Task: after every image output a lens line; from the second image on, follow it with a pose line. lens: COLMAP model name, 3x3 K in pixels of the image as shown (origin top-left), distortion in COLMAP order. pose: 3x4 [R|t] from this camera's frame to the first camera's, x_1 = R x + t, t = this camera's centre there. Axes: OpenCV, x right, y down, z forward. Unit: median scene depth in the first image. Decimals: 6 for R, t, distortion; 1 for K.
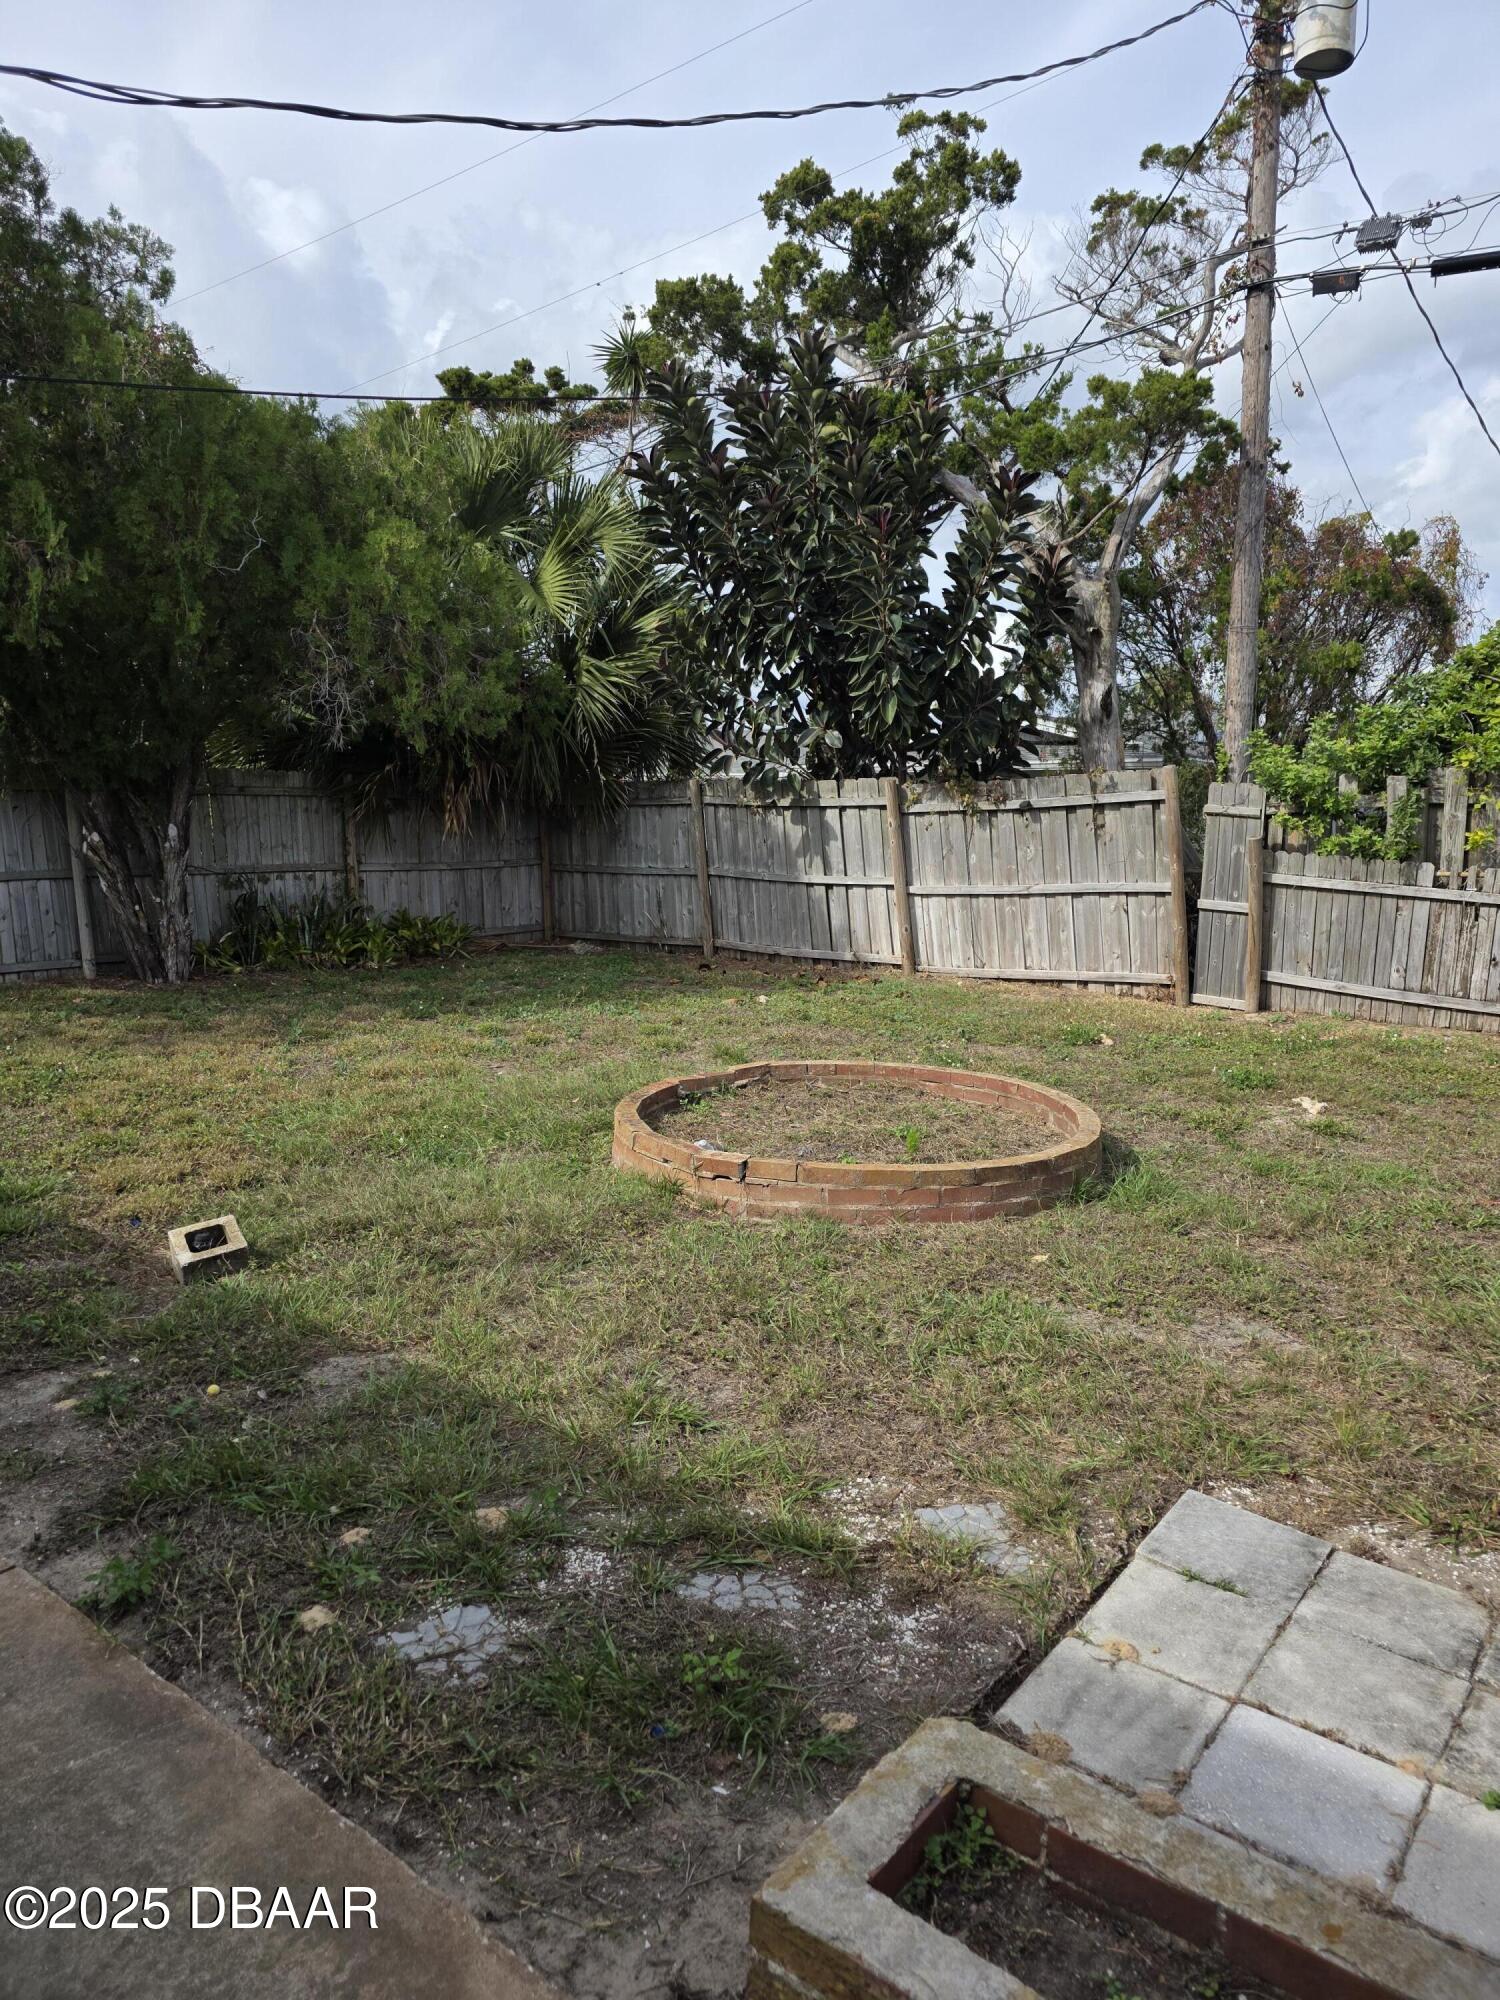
lens RADIAL K [[1321.3, 0, 750.0], [0, 1321.3, 1000.0], [0, 0, 1]] dist [0.053861, -0.051110]
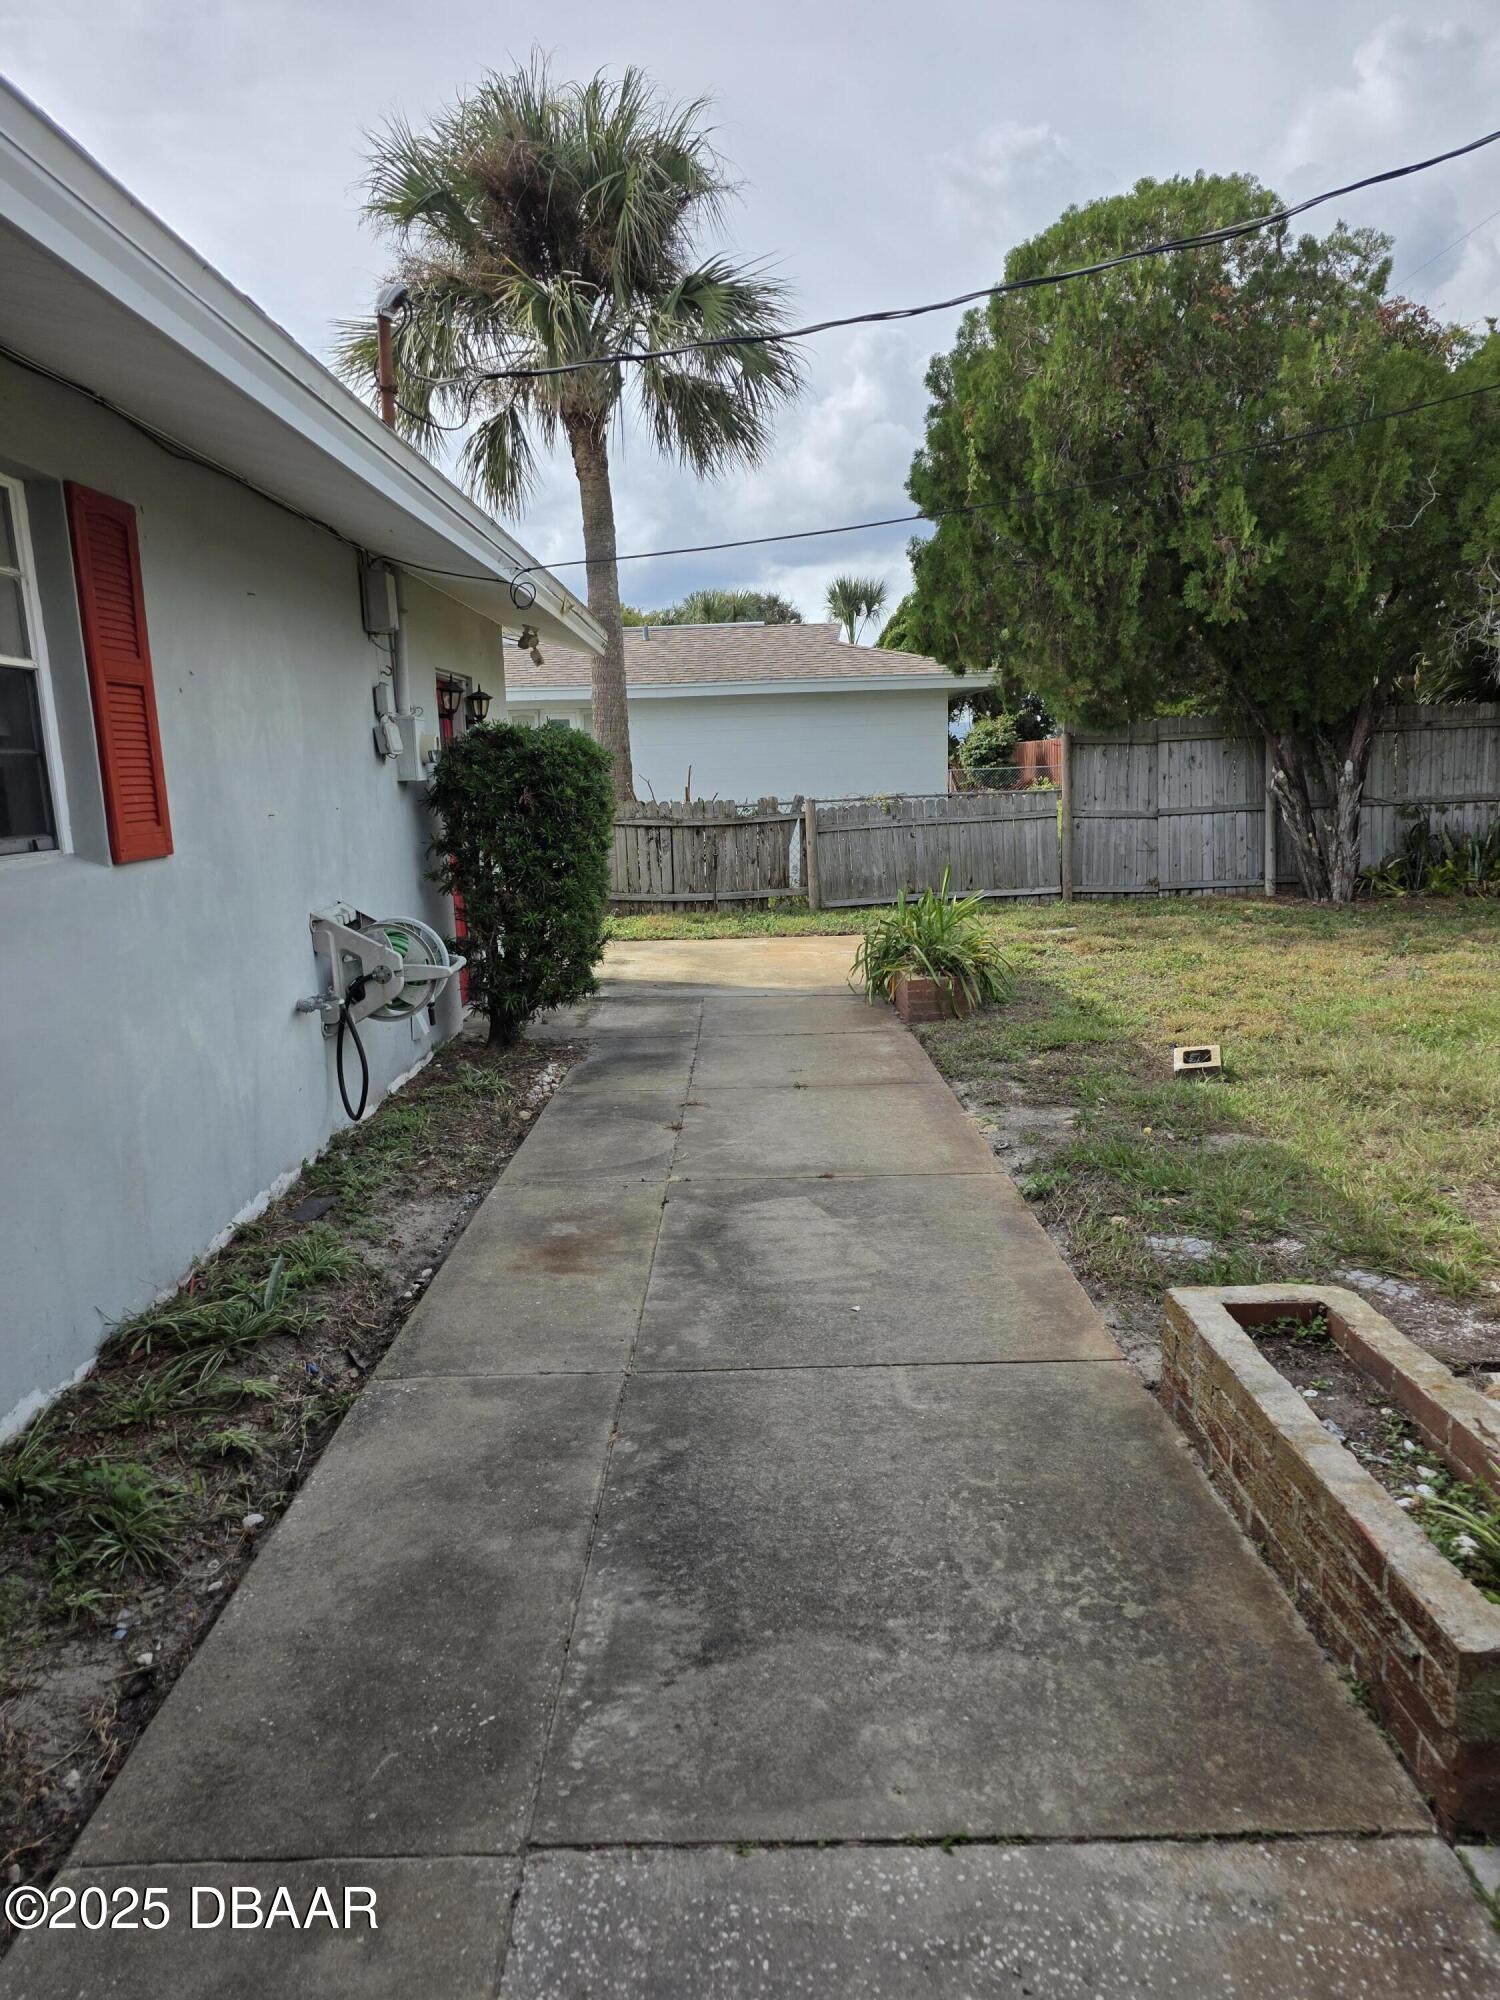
lens RADIAL K [[1321.3, 0, 750.0], [0, 1321.3, 1000.0], [0, 0, 1]] dist [0.053861, -0.051110]
pose [[0.623927, 0.104491, -0.774465, 0.165554], [-0.068356, 0.994519, 0.079112, 0.016606], [0.778487, 0.003579, 0.627650, -0.112729]]
